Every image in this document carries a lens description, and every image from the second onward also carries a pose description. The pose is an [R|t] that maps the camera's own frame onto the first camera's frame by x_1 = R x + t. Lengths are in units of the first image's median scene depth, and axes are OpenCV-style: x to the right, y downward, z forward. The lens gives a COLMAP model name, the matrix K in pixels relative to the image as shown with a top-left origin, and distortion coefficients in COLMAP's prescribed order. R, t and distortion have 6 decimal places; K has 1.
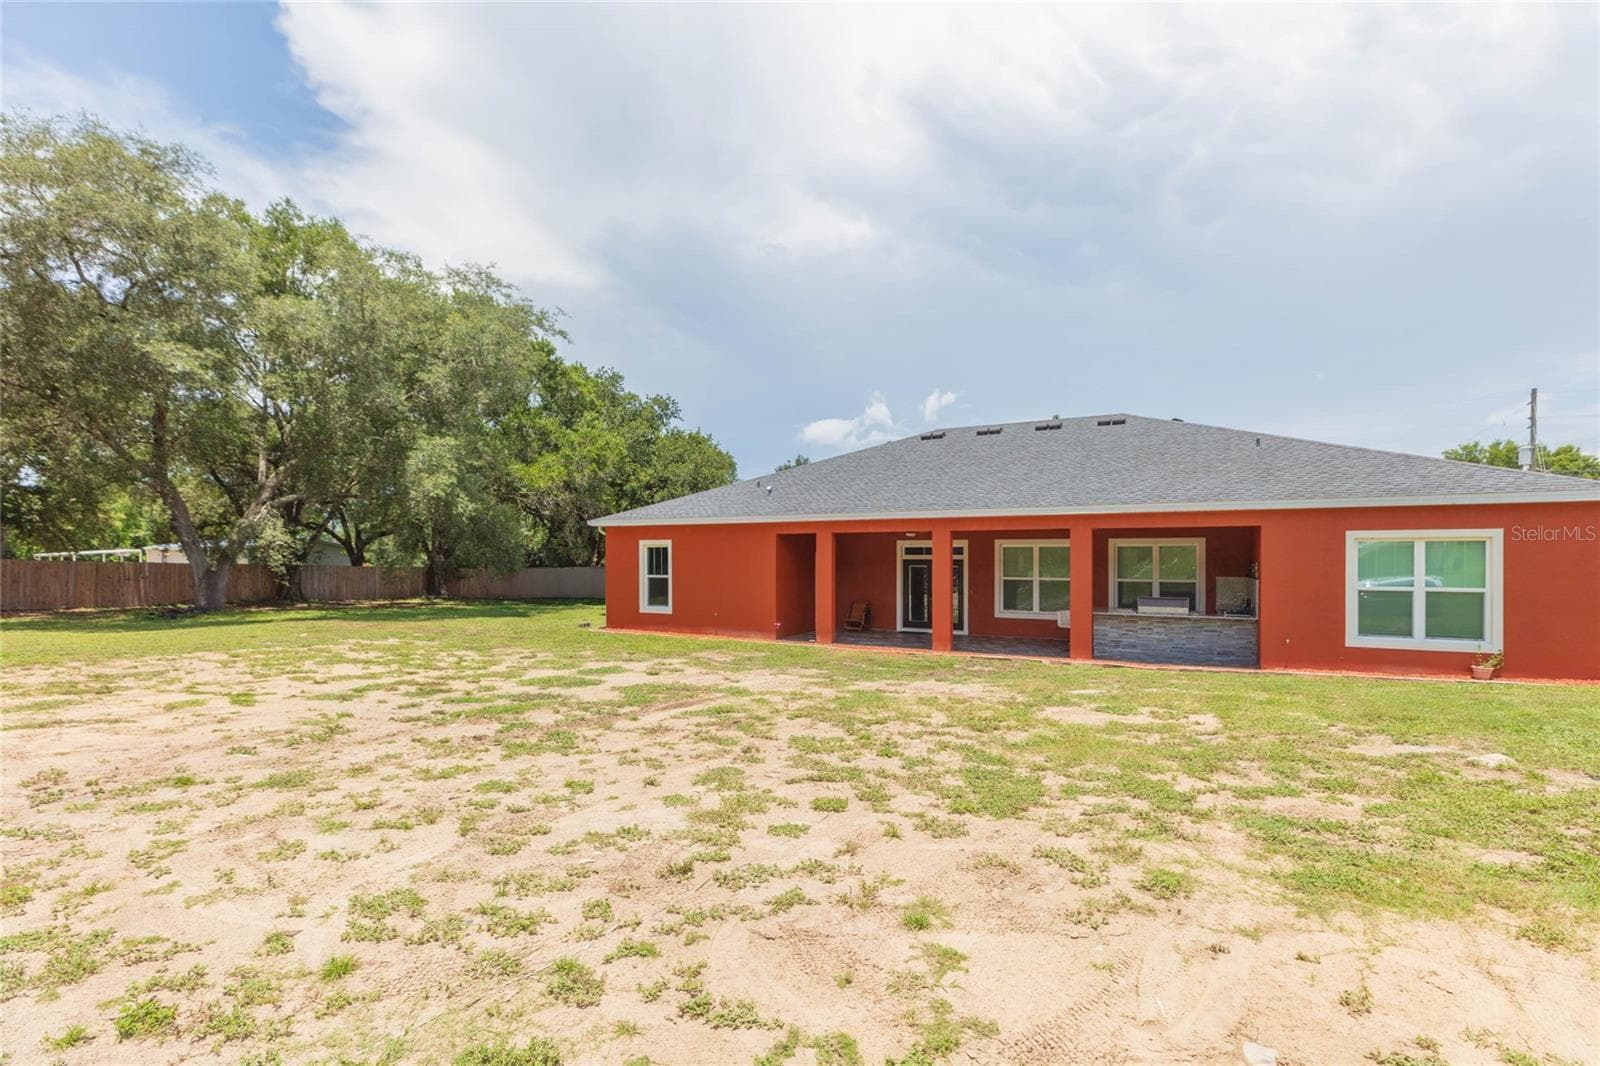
lens RADIAL K [[1376.2, 0, 853.1], [0, 1376.2, 541.0], [0, 0, 1]] dist [0.001731, 0.000983]
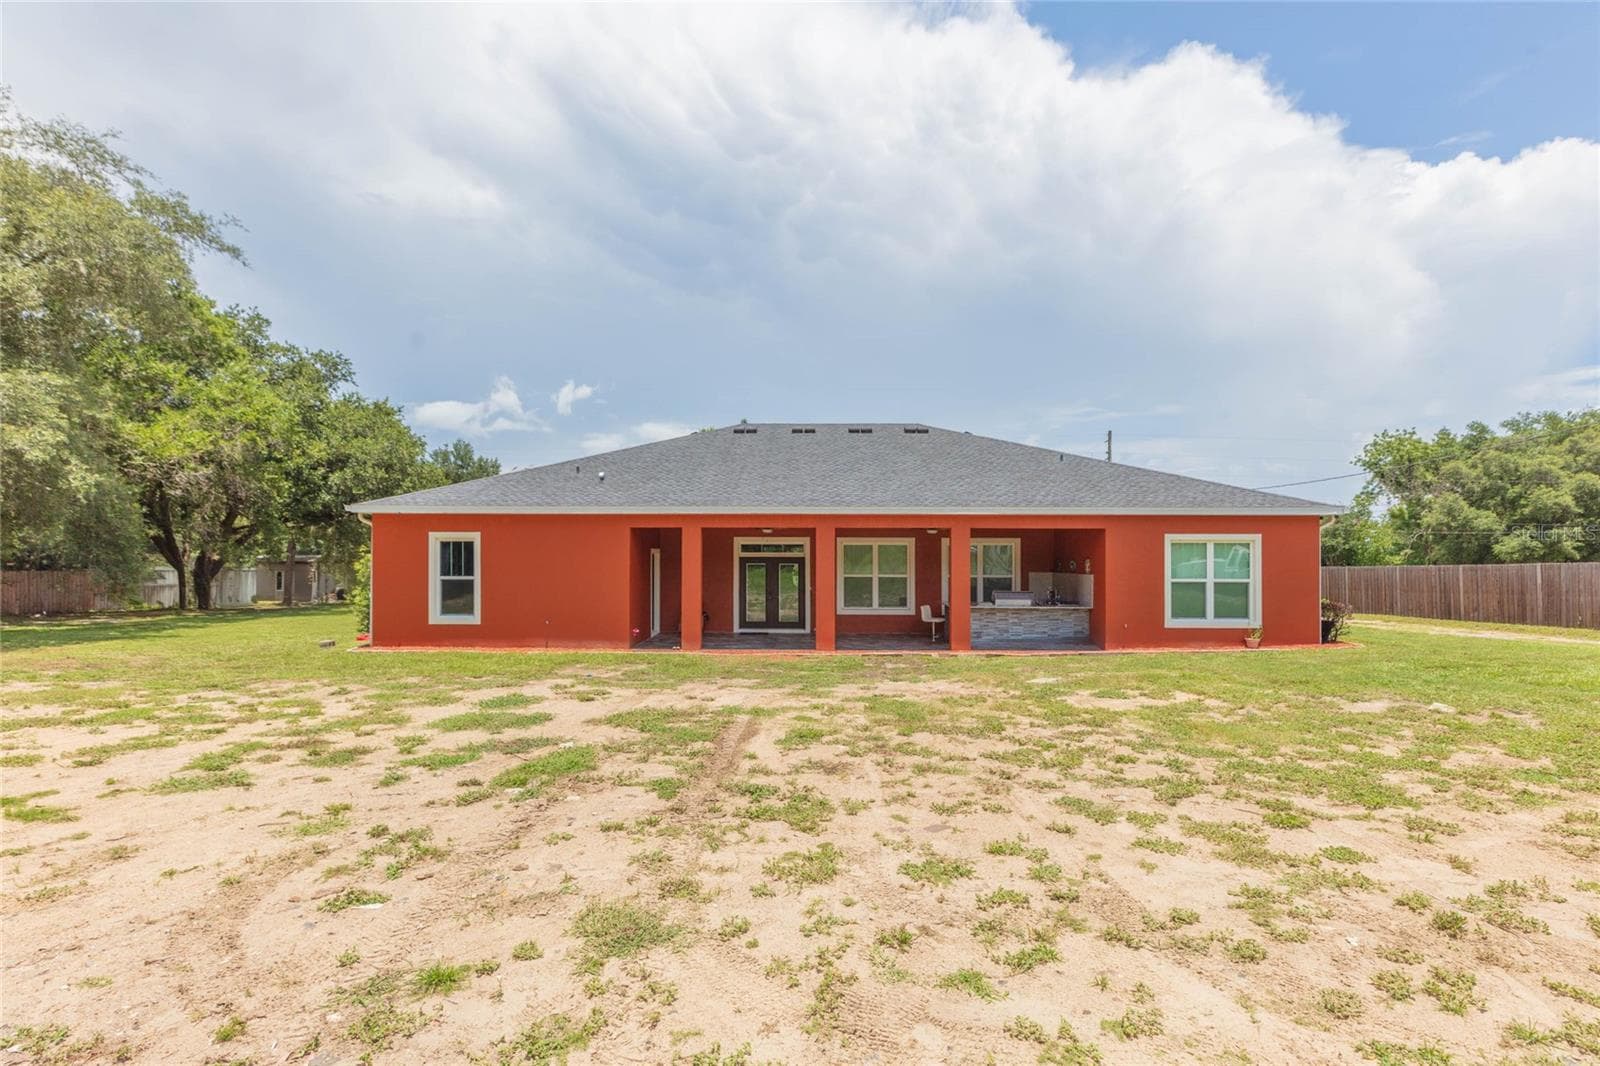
lens RADIAL K [[1122.4, 0, 800.0], [0, 1122.4, 533.0], [0, 0, 1]] dist [-0.002555, -0.000701]
pose [[0.720746, 0.015685, 0.693022, -0.447996], [-0.009613, 0.999874, -0.012632, 0.005947], [-0.693133, 0.002442, 0.720806, 0.390910]]
